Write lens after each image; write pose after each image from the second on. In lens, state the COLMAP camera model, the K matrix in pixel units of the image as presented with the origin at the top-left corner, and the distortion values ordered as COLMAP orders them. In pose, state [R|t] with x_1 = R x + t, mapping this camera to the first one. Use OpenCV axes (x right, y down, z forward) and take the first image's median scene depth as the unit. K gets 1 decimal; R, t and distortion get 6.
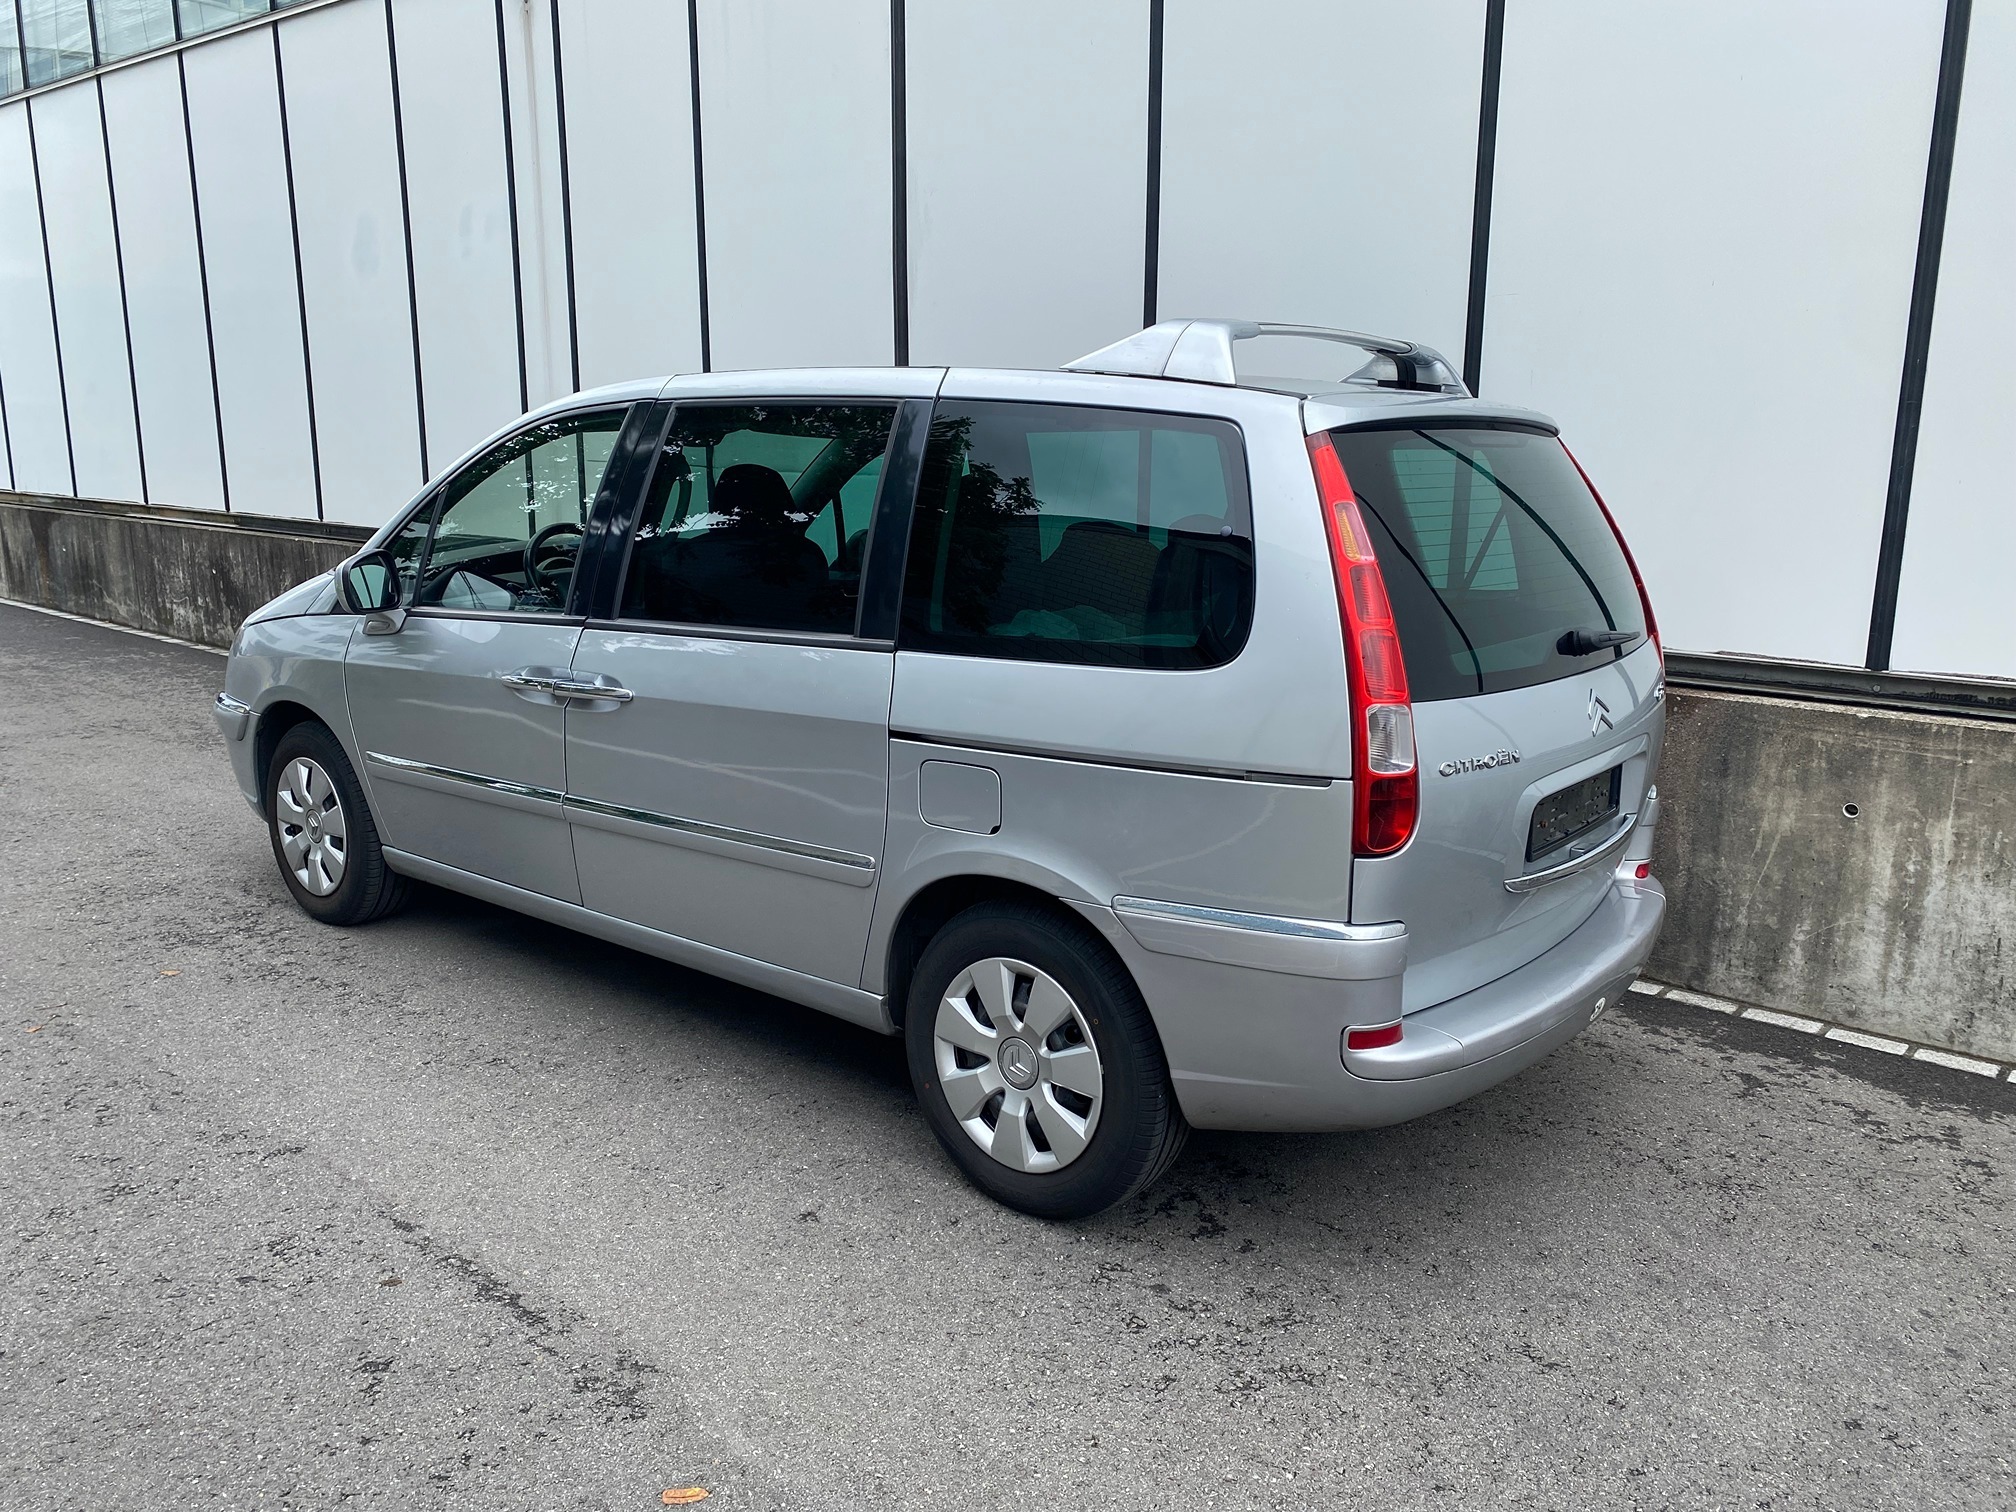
lens RADIAL K [[1535.7, 0, 1043.1], [0, 1535.7, 749.8], [0, 0, 1]] dist [0.011543, -0.007443]
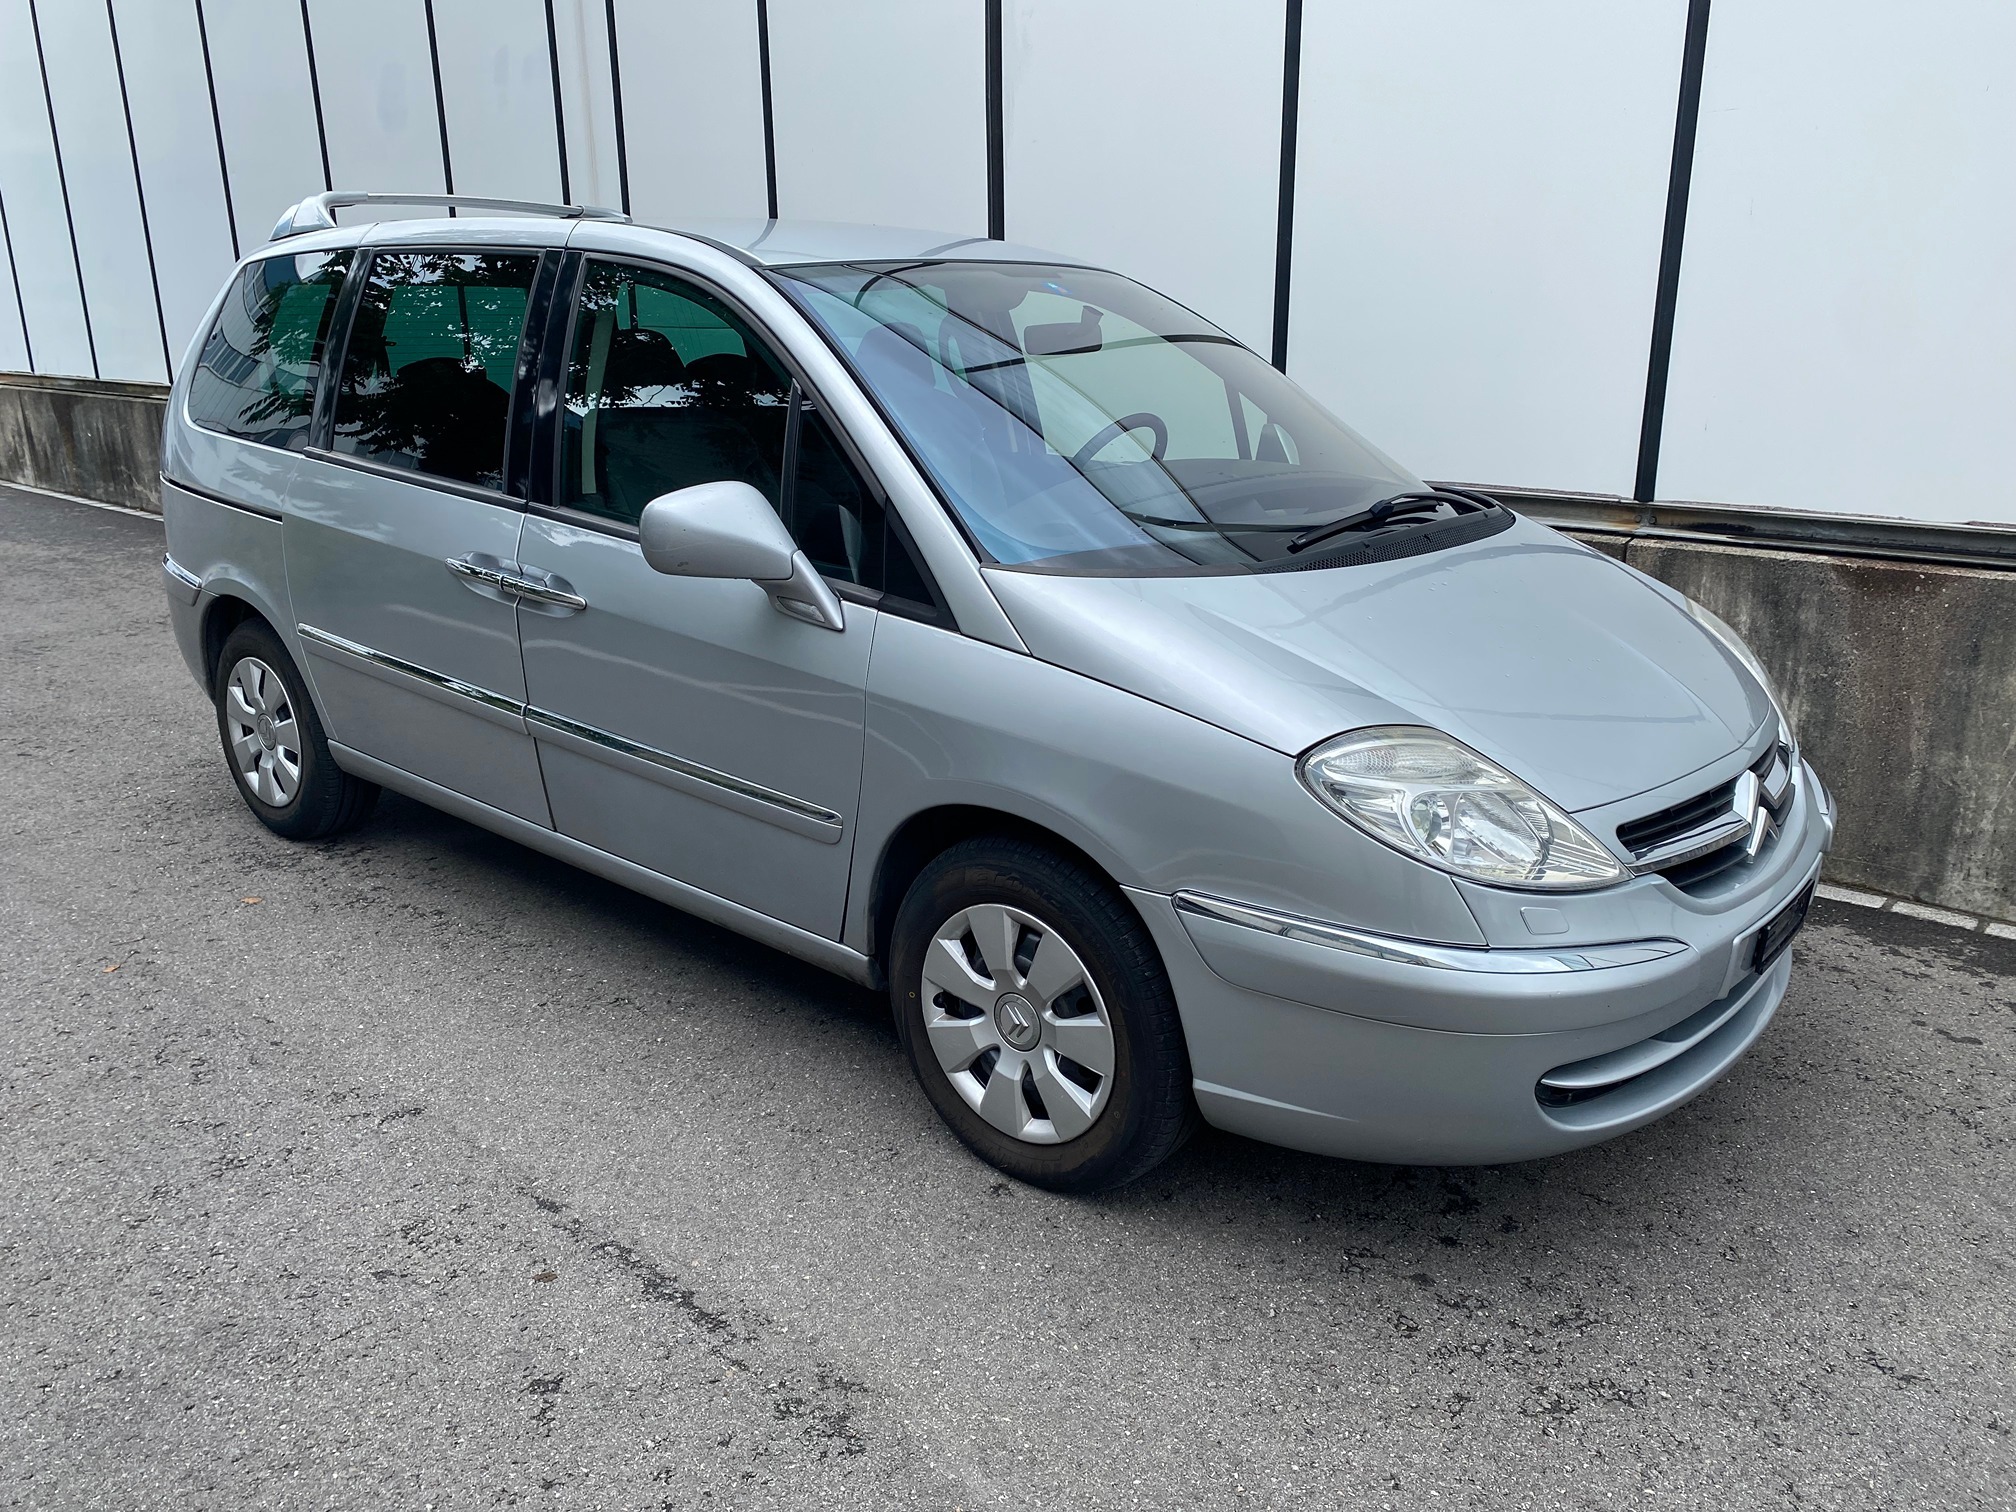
lens RADIAL K [[1543.3, 0, 1025.9], [0, 1543.3, 746.1], [0, 0, 1]] dist [-0.000674, 0.011029]
pose [[0.999630, -0.011816, -0.024515, -0.115544], [0.013747, 0.996686, 0.080177, -0.021232], [0.023486, -0.080485, 0.996479, 0.142495]]
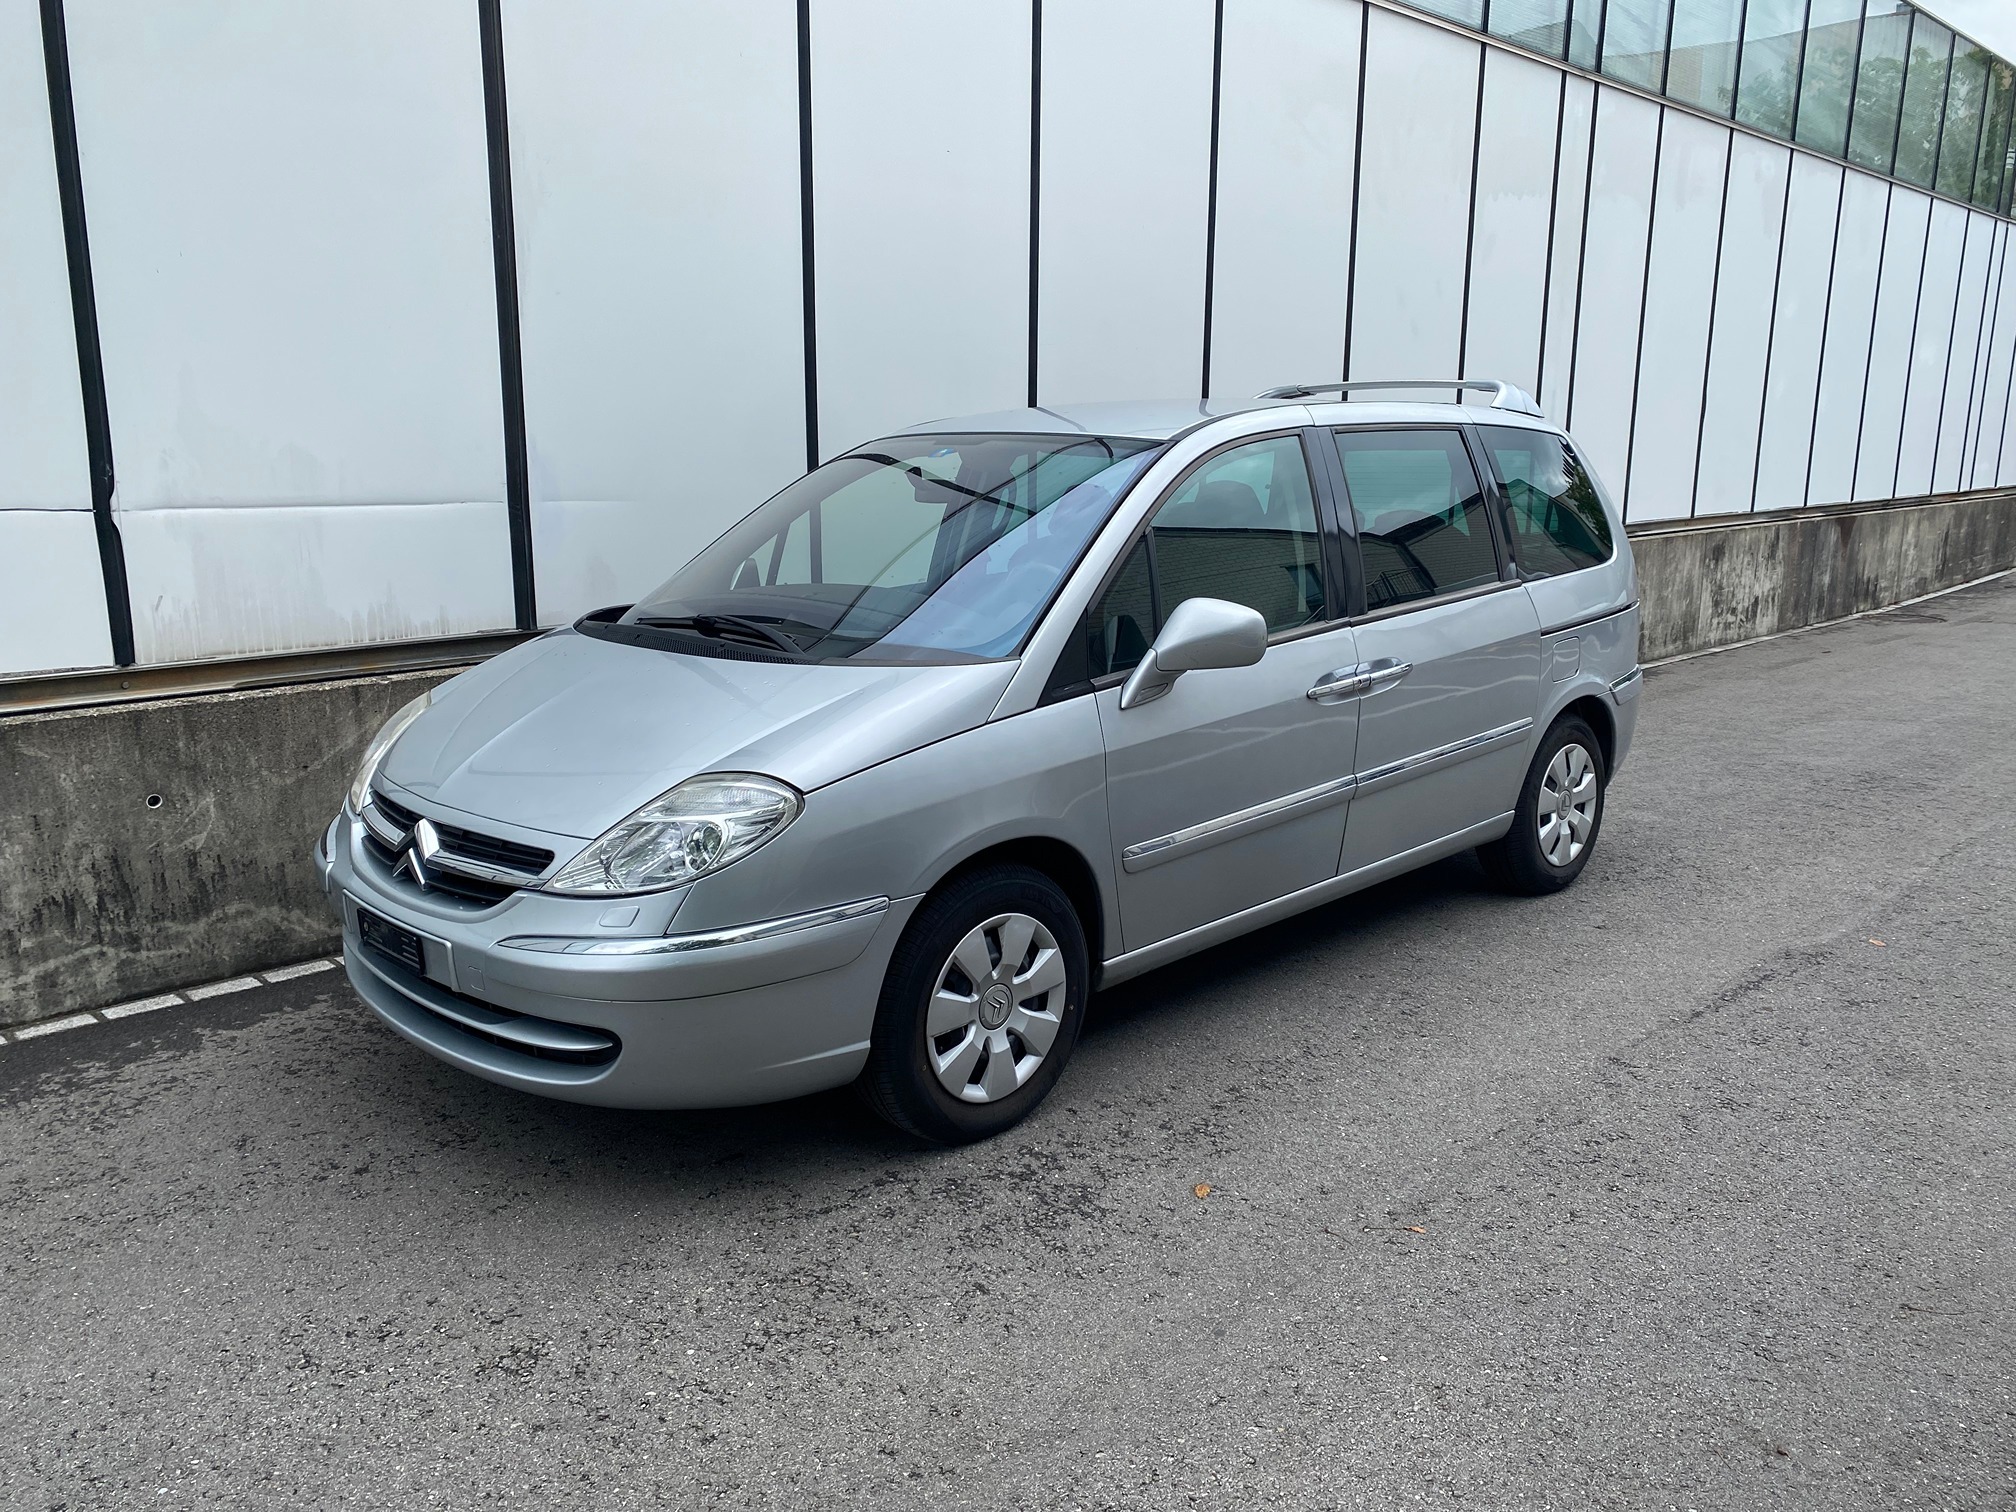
lens RADIAL K [[1522.2, 0, 997.8], [0, 1522.2, 781.8], [0, 0, 1]] dist [0.014939, -0.007790]
pose [[0.122617, -0.227497, 0.966028, -1.795936], [0.207178, 0.957796, 0.199261, -0.308155], [-0.970589, 0.175707, 0.164574, 1.350166]]
